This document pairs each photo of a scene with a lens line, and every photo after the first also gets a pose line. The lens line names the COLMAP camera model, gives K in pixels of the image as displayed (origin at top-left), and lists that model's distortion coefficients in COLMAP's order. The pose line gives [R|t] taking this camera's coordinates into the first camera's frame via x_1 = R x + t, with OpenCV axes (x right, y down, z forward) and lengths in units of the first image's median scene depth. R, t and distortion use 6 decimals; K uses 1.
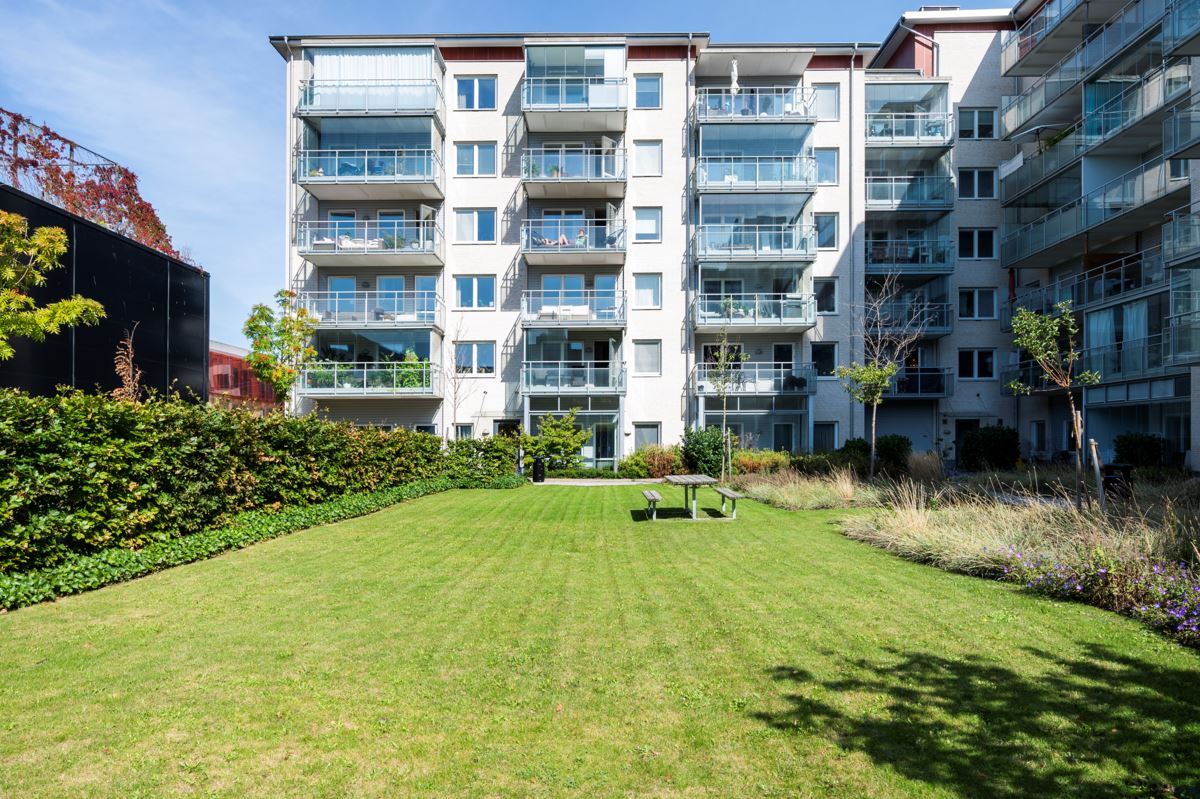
lens RADIAL K [[791.5, 0, 600.0], [0, 791.5, 399.5], [0, 0, 1]] dist [-0.006652, -0.000235]
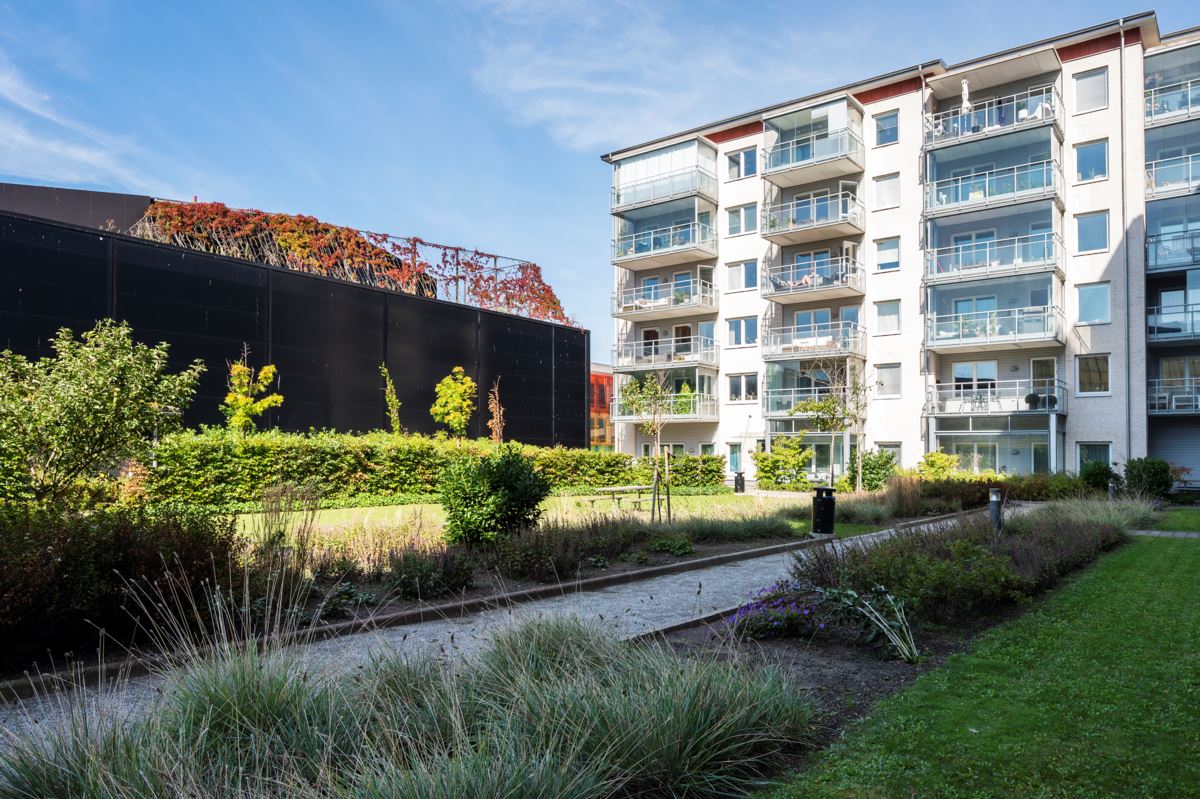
lens RADIAL K [[791.5, 0, 600.0], [0, 791.5, 399.5], [0, 0, 1]] dist [-0.006652, -0.000235]
pose [[0.786516, -0.030172, -0.616833, 0.404573], [0.020515, 0.999531, -0.022734, -0.011736], [0.617229, 0.005226, 0.786766, -0.065776]]
